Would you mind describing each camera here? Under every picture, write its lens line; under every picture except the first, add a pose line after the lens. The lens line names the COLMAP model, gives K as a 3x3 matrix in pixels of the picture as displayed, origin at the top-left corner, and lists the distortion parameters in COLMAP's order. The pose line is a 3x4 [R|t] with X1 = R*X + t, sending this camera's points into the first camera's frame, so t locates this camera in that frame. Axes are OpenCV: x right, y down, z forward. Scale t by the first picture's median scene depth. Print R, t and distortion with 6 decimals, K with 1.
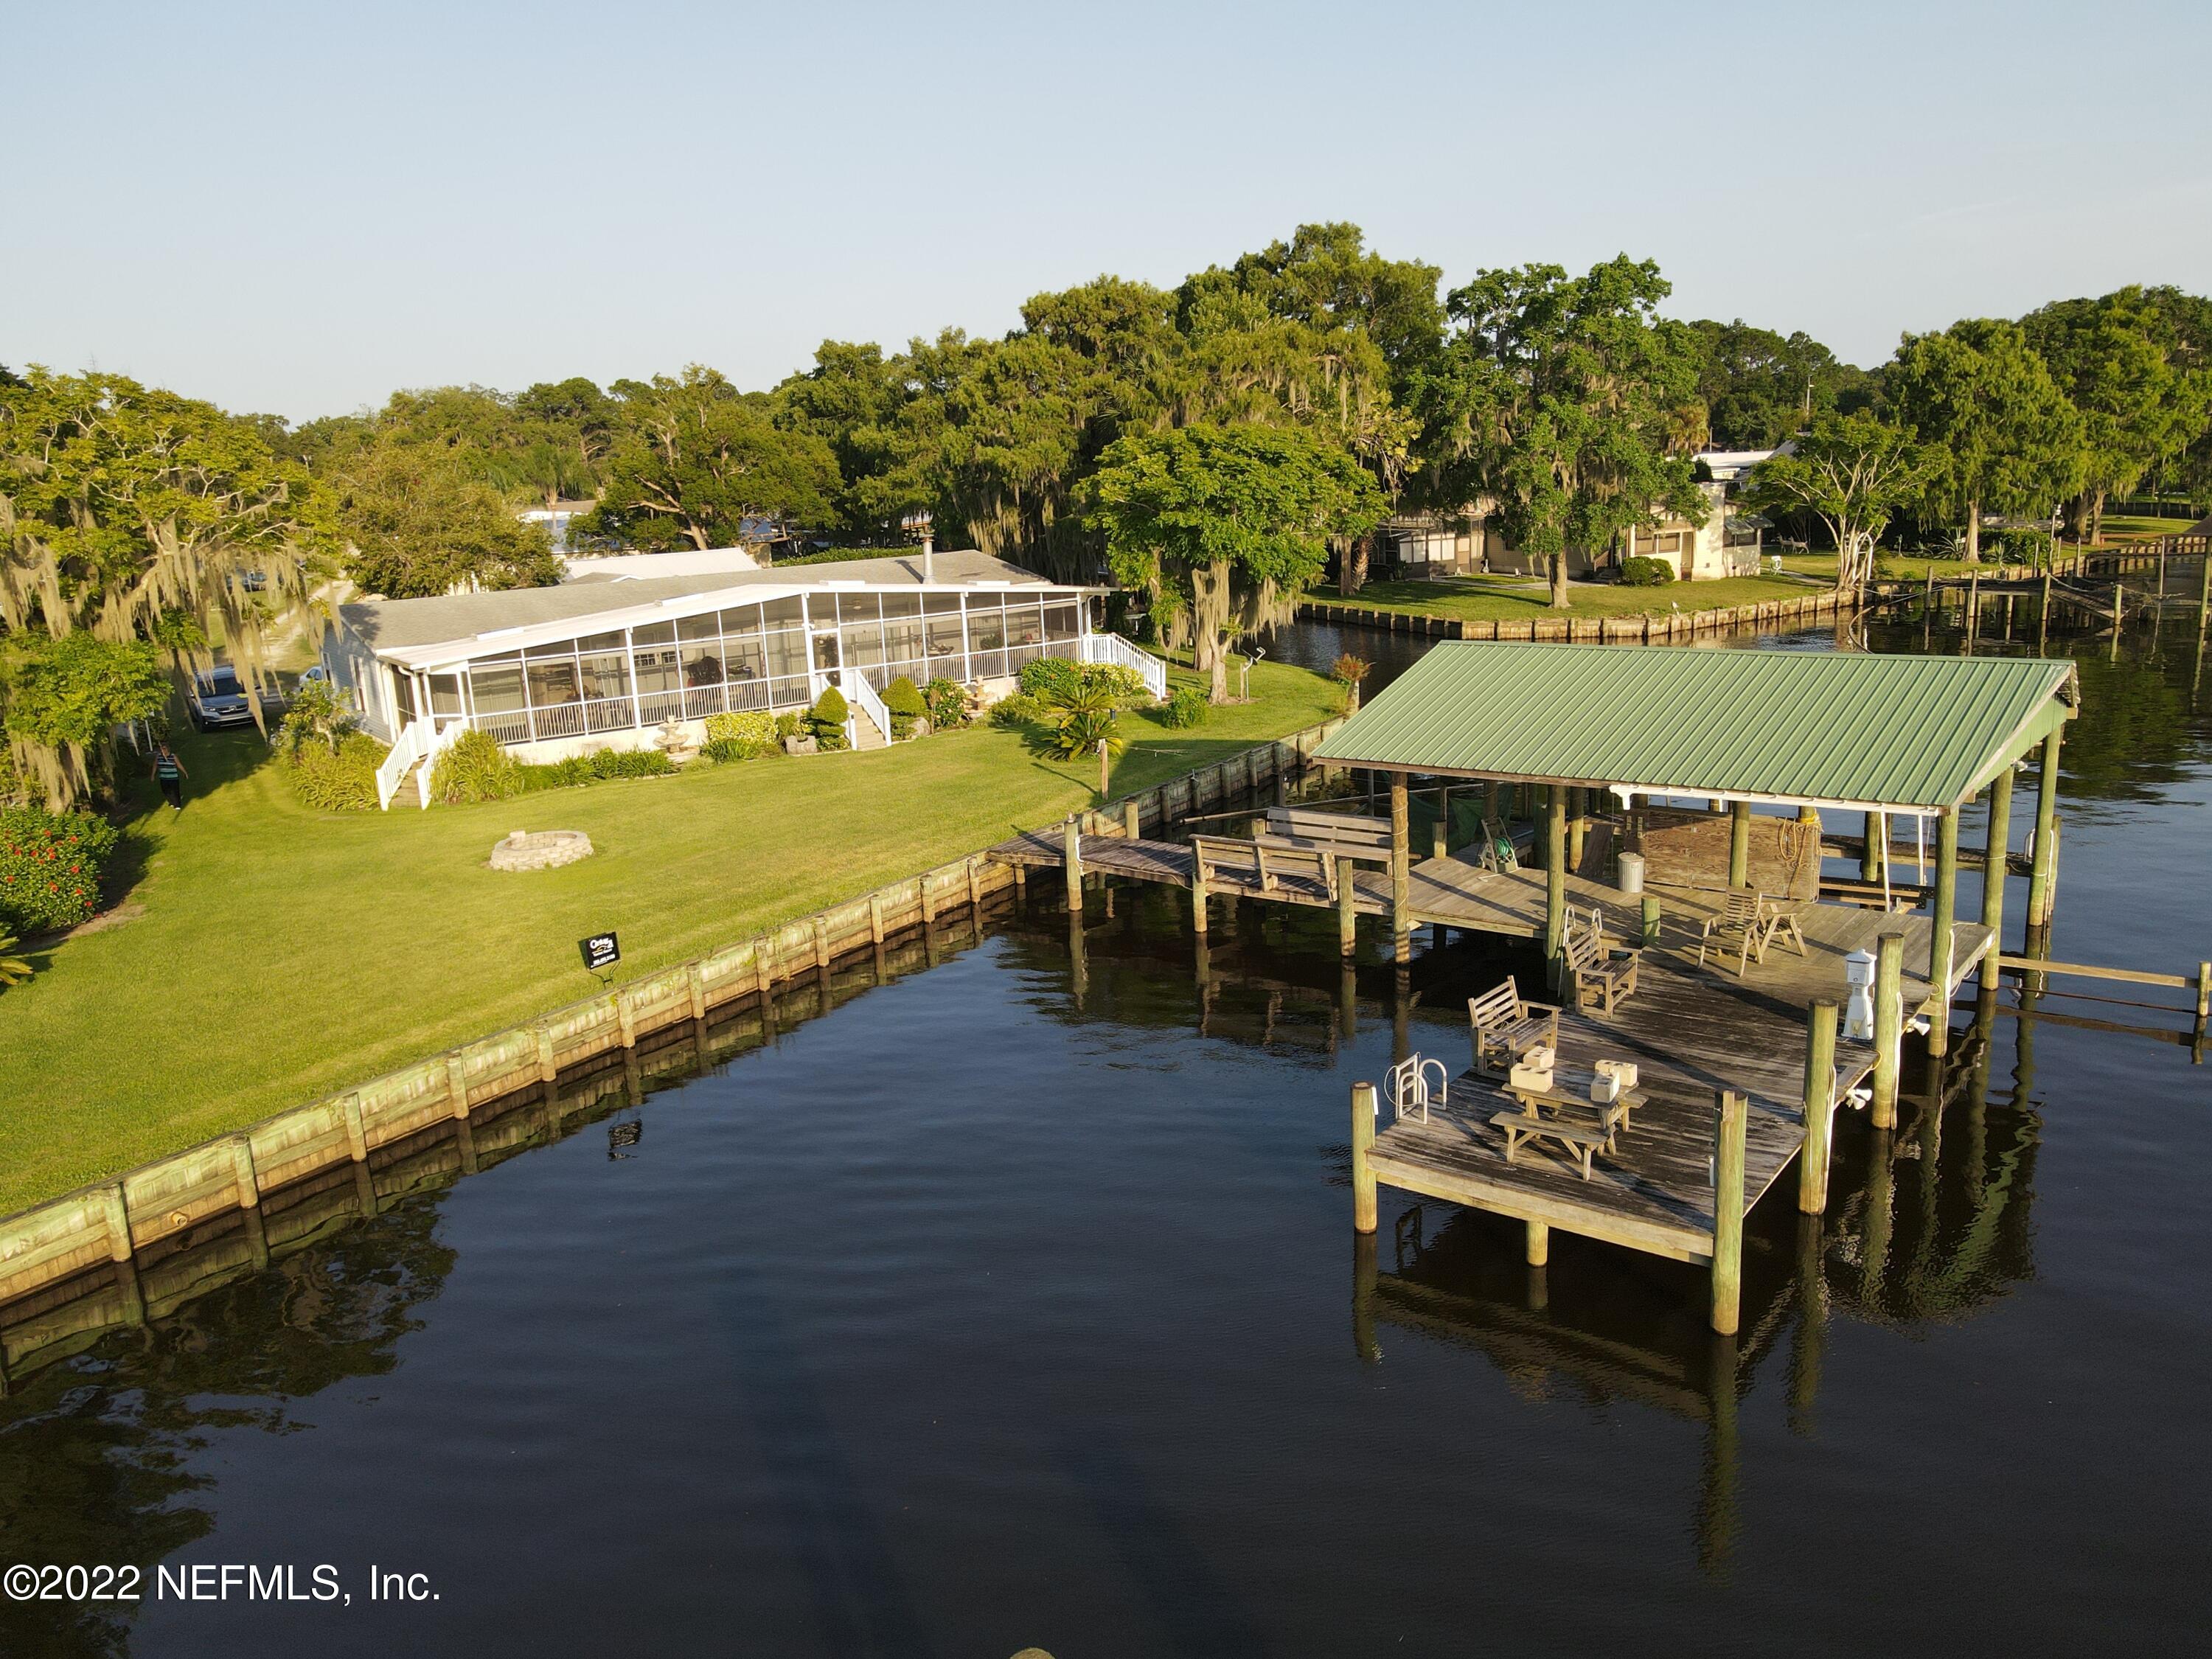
lens RADIAL K [[1641.6, 0, 1106.0], [0, 1641.6, 829.5], [0, 0, 1]] dist [-0.010182, 0.034638]
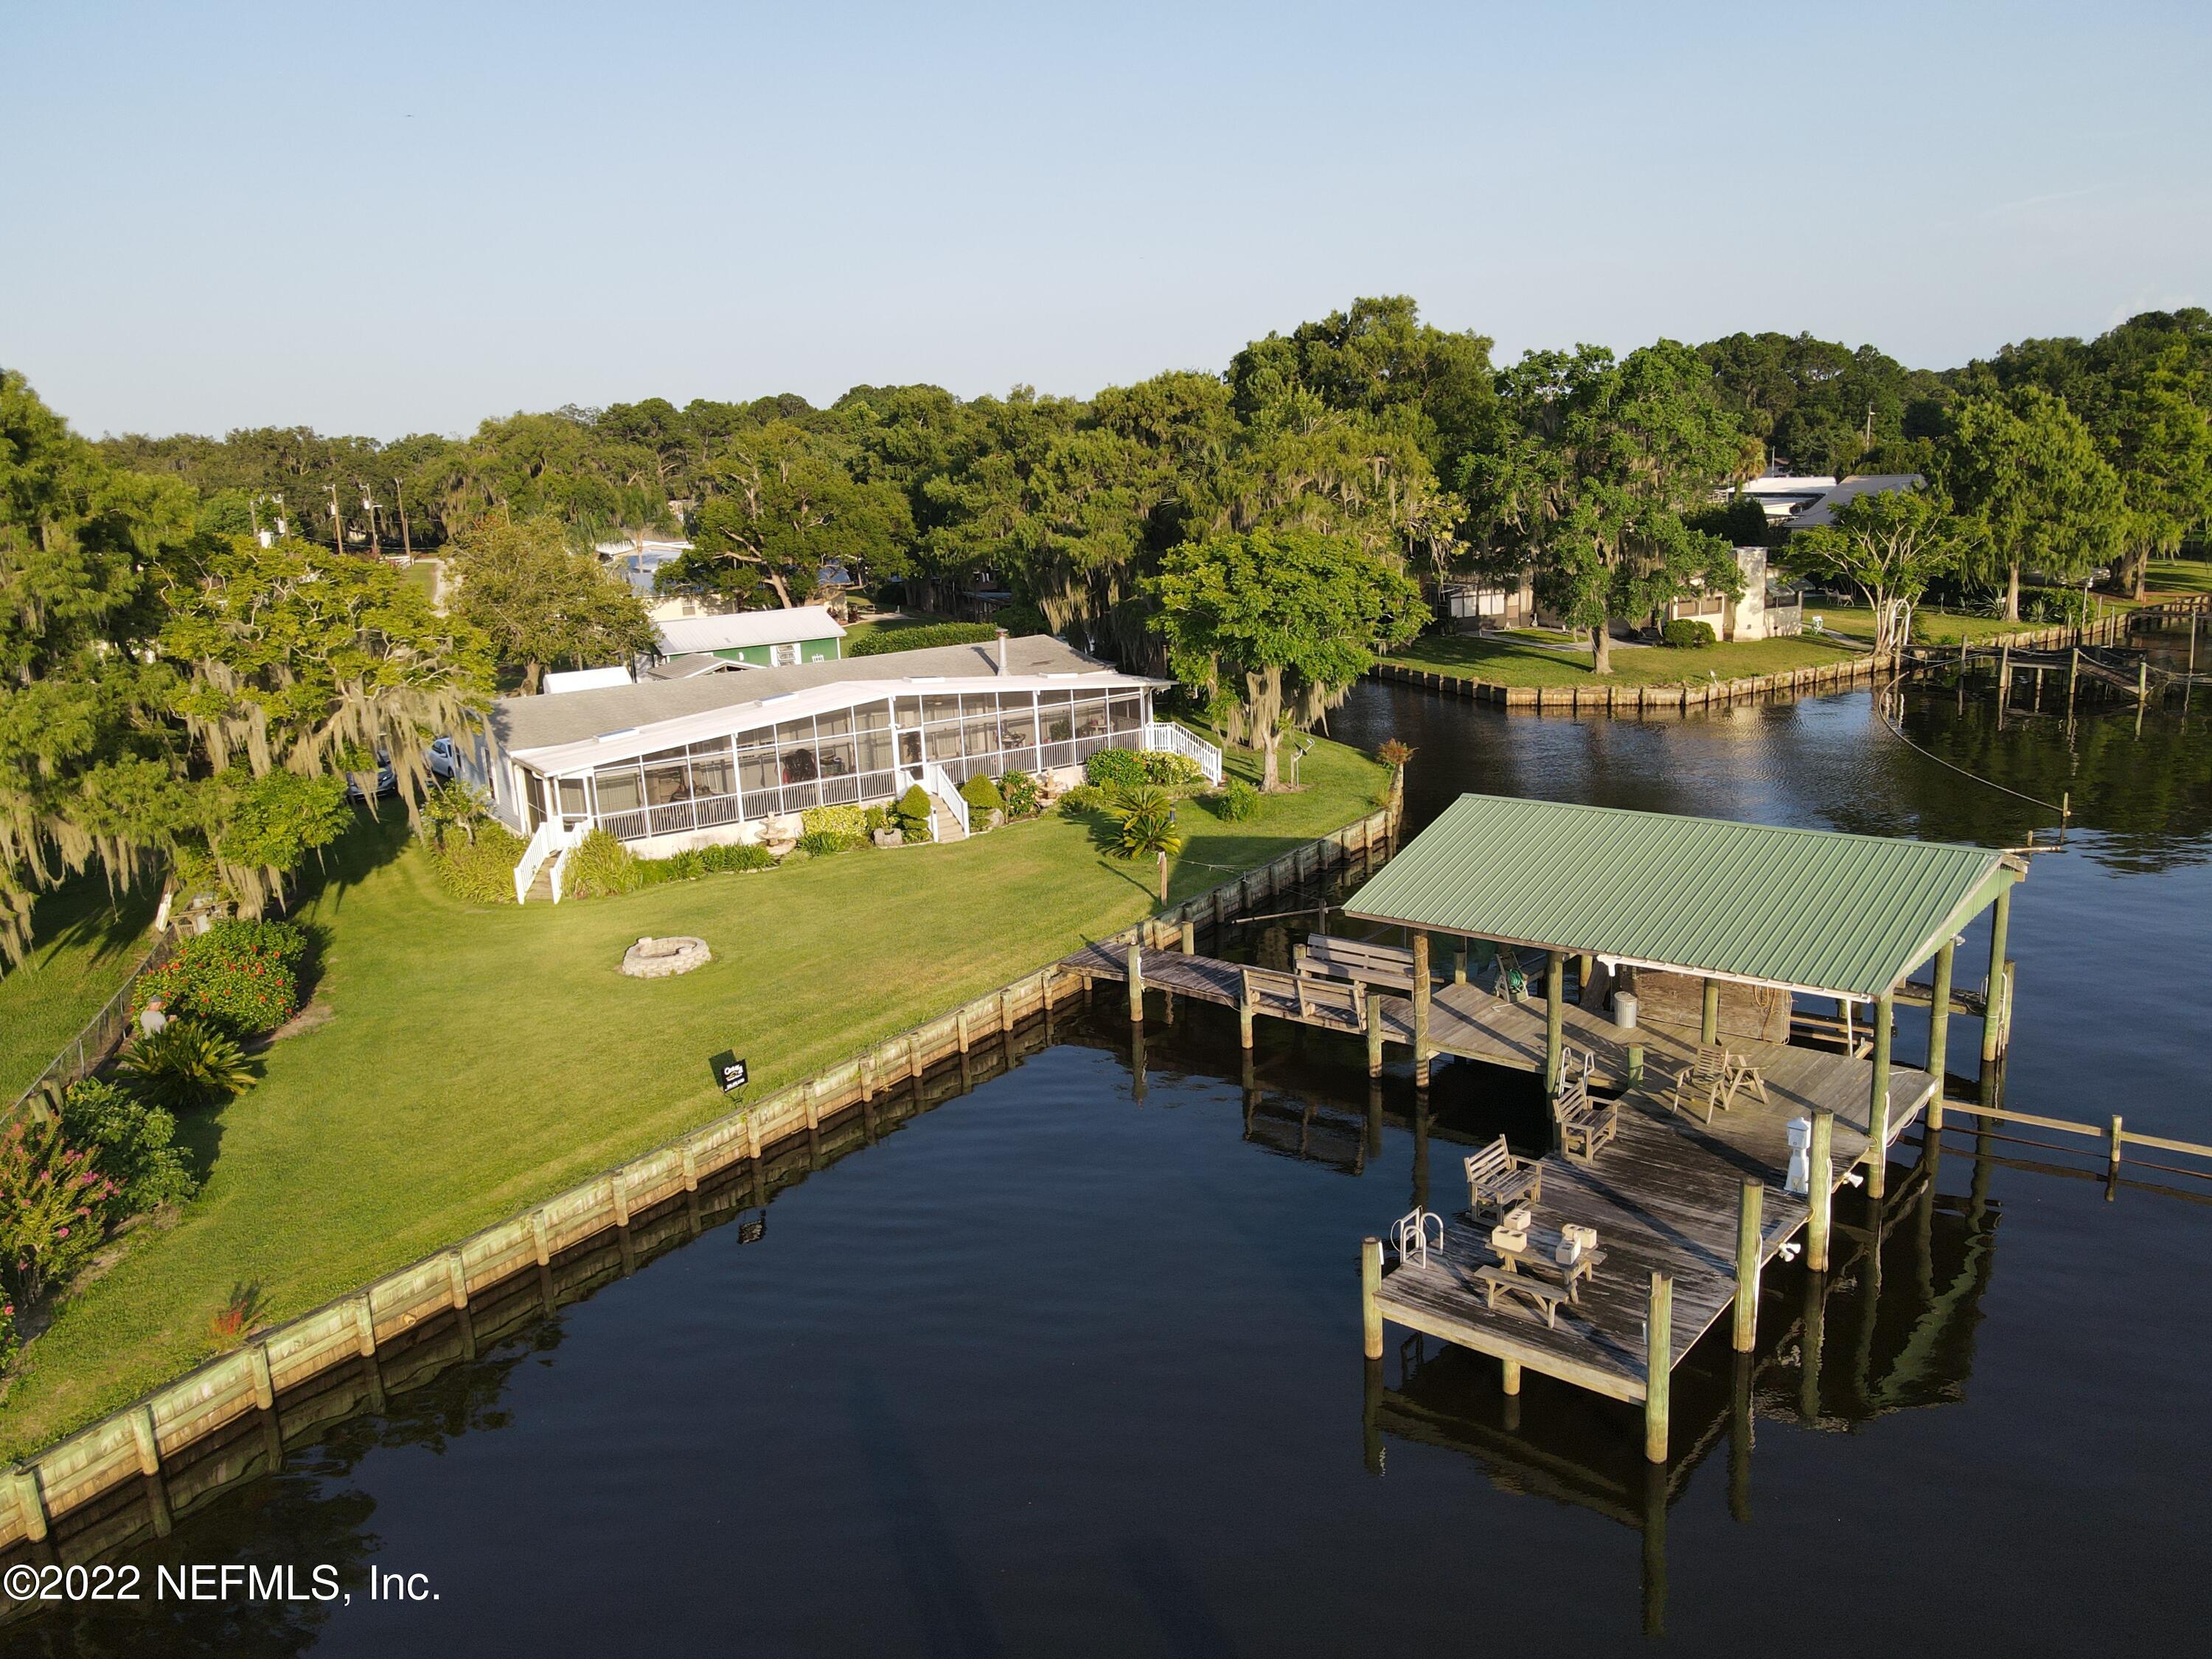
lens RADIAL K [[1641.6, 0, 1106.0], [0, 1641.6, 829.5], [0, 0, 1]] dist [-0.010182, 0.034638]
pose [[0.999301, 0.010210, -0.035962, -0.000322], [-0.010092, 0.999943, 0.003466, -0.065218], [0.035995, -0.003100, 0.999347, -0.098150]]
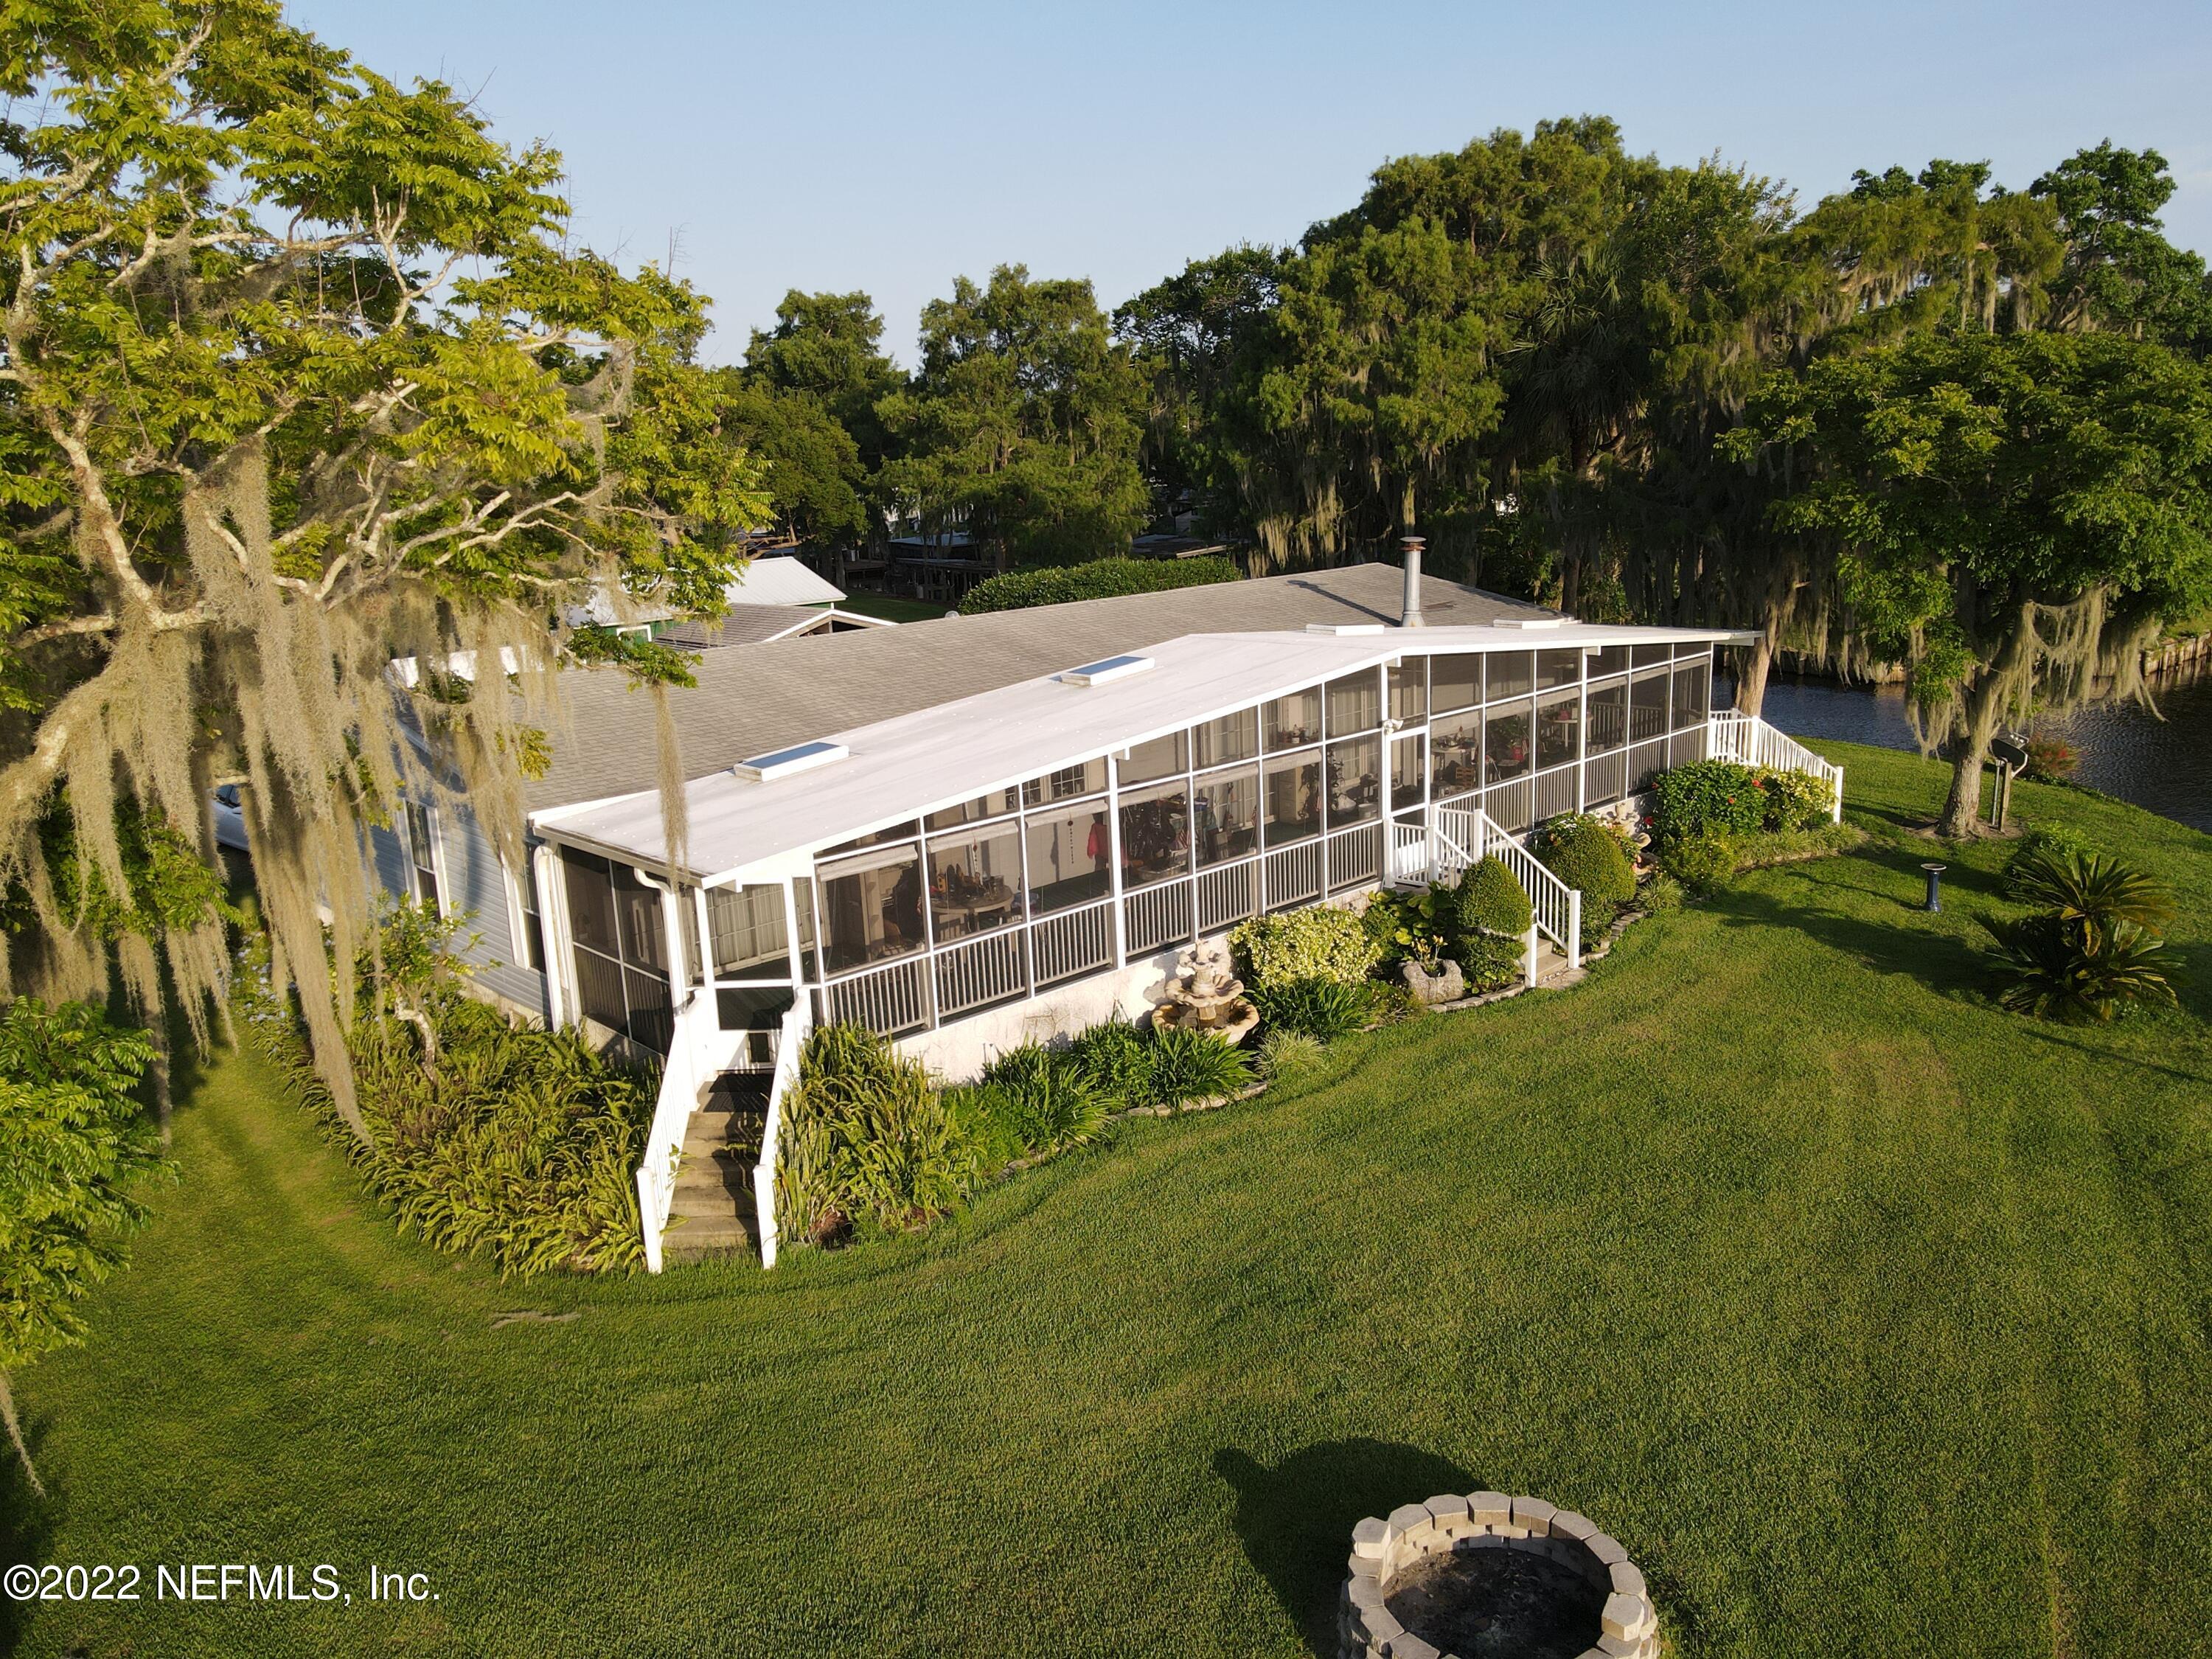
lens RADIAL K [[1647.4, 0, 1106.0], [0, 1647.4, 829.5], [0, 0, 1]] dist [0.007904, 0.002252]
pose [[0.992045, -0.022903, 0.123780, -0.353593], [0.023216, 0.999730, -0.001088, -0.102102], [-0.123722, 0.003953, 0.992309, 0.567164]]
